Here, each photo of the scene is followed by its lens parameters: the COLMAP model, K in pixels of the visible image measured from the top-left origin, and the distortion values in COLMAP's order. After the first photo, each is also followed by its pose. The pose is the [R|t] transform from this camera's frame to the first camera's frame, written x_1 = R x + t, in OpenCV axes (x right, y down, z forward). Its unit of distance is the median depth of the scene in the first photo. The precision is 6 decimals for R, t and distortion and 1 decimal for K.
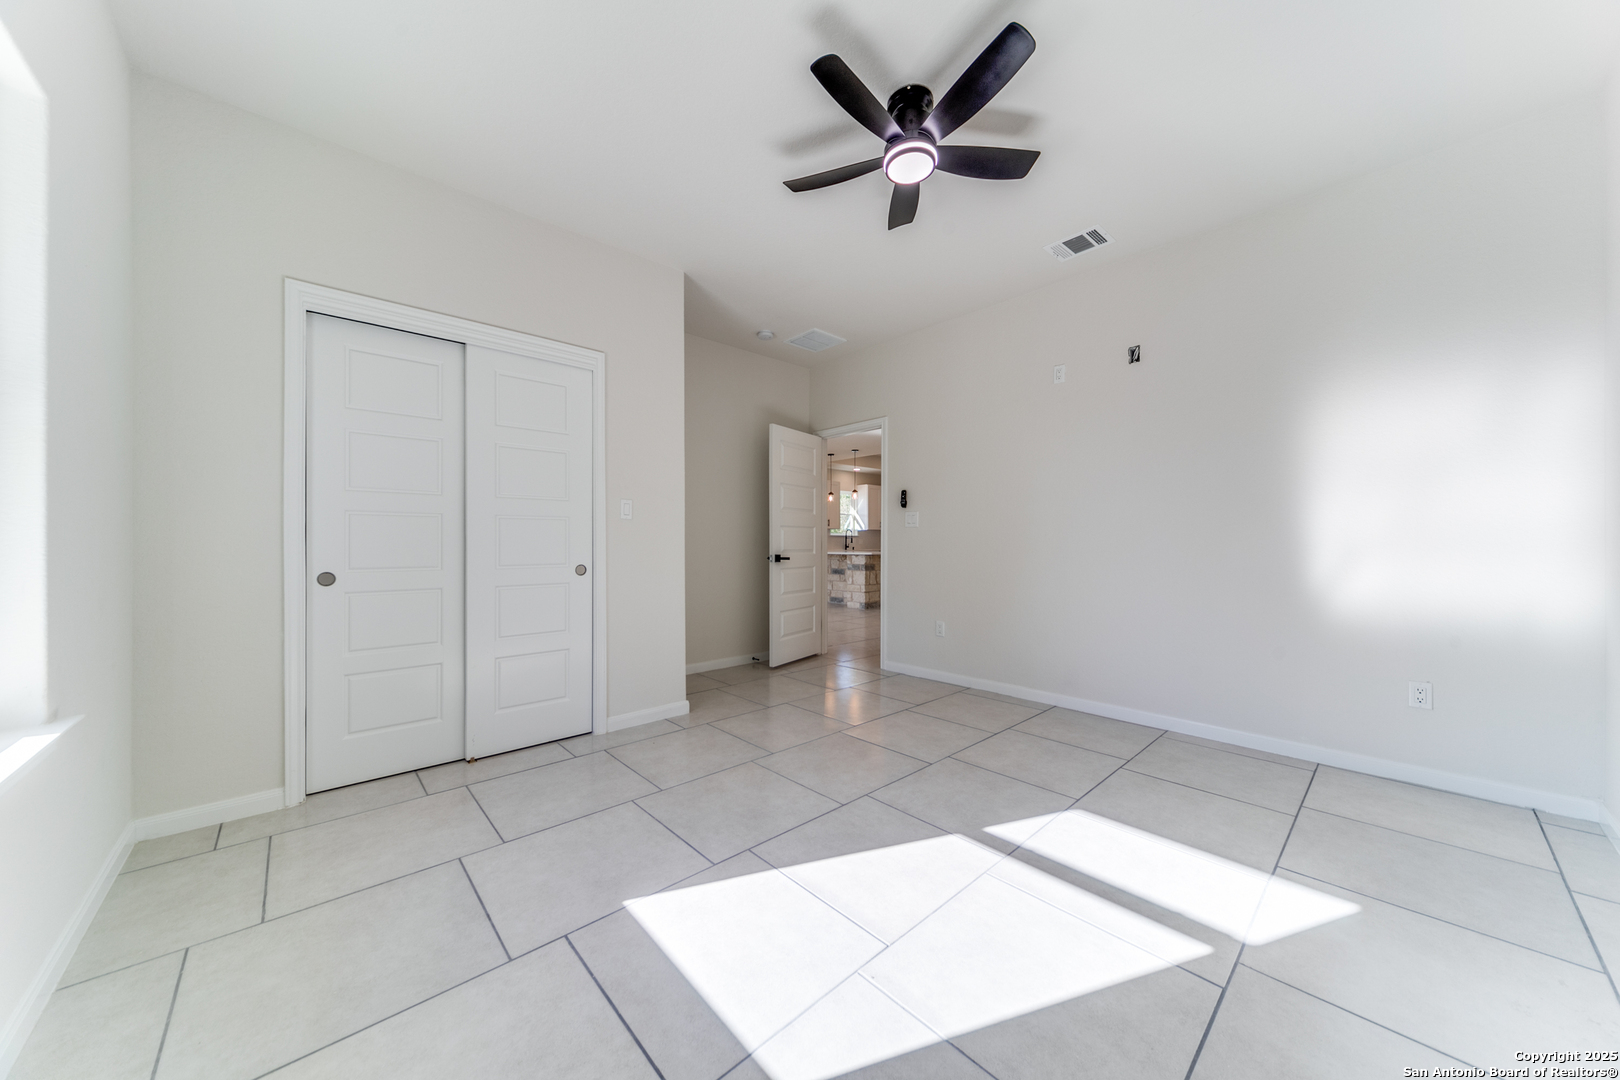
lens RADIAL K [[559.1, 0, 795.8], [0, 559.1, 540.1], [0, 0, 1]] dist [0.000366, 0.000205]
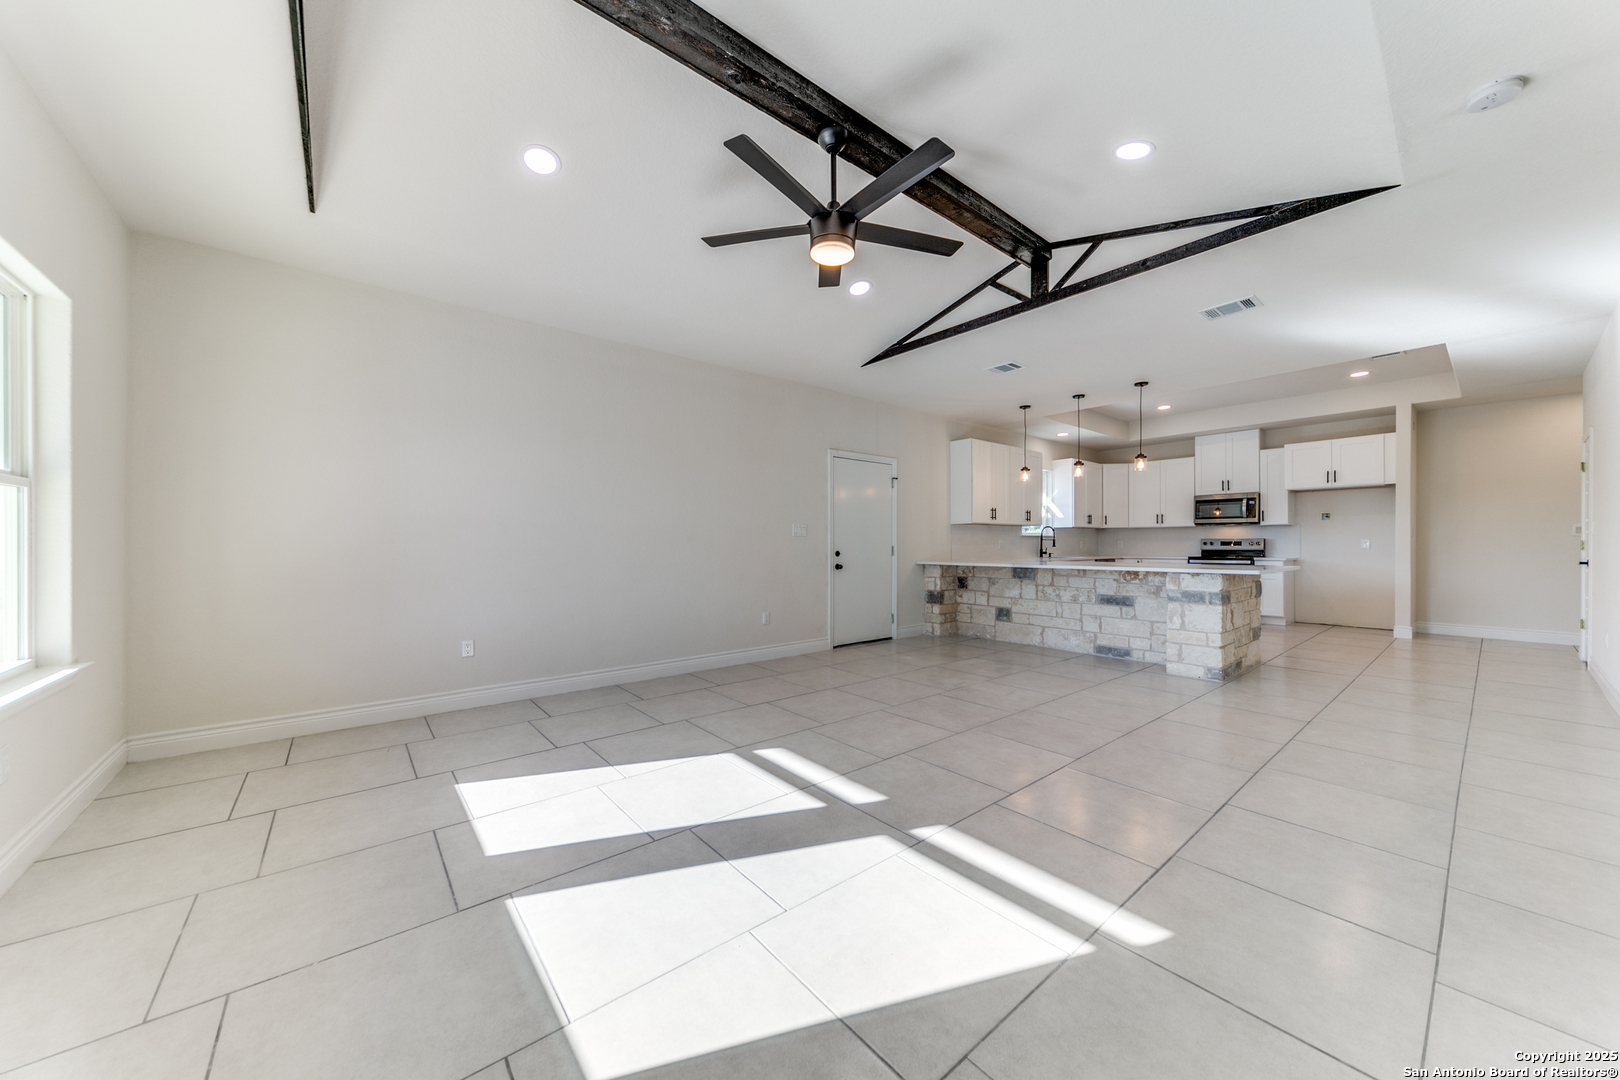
lens RADIAL K [[559.1, 0, 777.2], [0, 559.1, 544.0], [0, 0, 1]] dist [0.000366, 0.000205]
pose [[0.996439, -0.000394, -0.084318, -0.209755], [0.000950, 0.999978, 0.006559, -0.003721], [0.084314, -0.006616, 0.996417, 0.415036]]
